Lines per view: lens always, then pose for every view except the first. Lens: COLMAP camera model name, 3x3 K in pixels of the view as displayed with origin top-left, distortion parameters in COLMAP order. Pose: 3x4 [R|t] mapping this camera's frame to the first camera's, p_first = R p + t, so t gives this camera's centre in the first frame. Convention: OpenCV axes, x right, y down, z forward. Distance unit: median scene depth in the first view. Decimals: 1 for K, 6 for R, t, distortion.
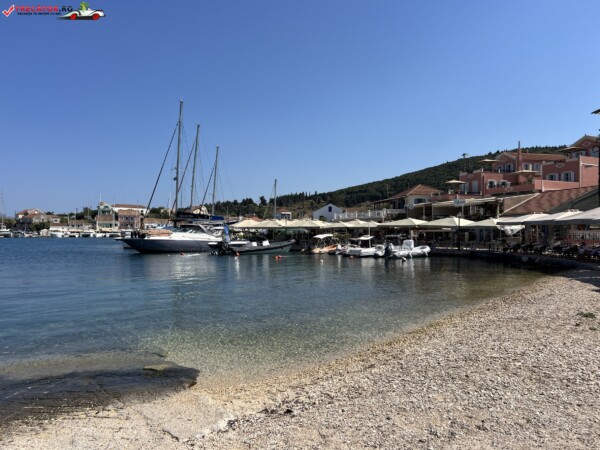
lens RADIAL K [[456.5, 0, 303.0], [0, 456.5, 227.2], [0, 0, 1]] dist [0.056085, -0.066246]
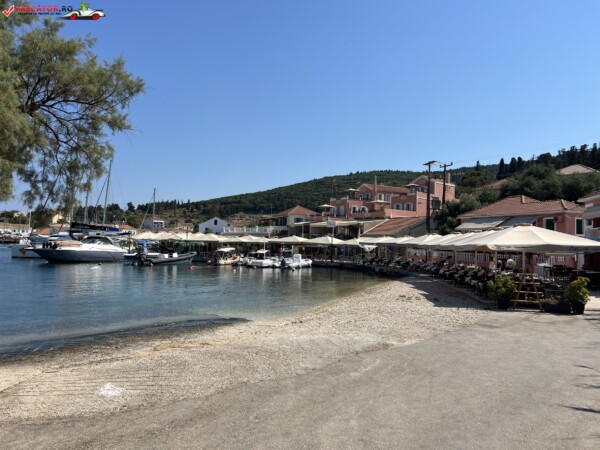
lens RADIAL K [[450.3, 0, 300.0], [0, 450.3, 225.0], [0, 0, 1]] dist [0.109695, -0.066611]
pose [[0.961470, 0.033298, 0.272887, -0.083283], [-0.026153, 0.999214, -0.029778, -0.013044], [-0.273664, 0.021494, 0.961585, -0.174871]]
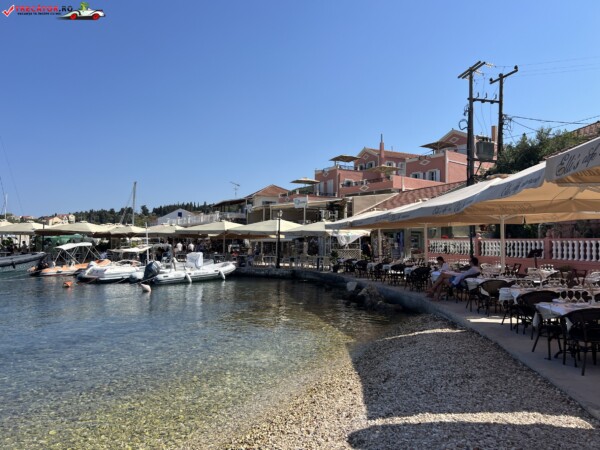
lens RADIAL K [[456.5, 0, 303.0], [0, 456.5, 227.2], [0, 0, 1]] dist [0.056085, -0.066246]
pose [[0.974105, 0.016364, 0.225502, 0.188565], [-0.009906, 0.999509, -0.029740, 0.008598], [-0.225878, 0.026736, 0.973789, 0.296296]]
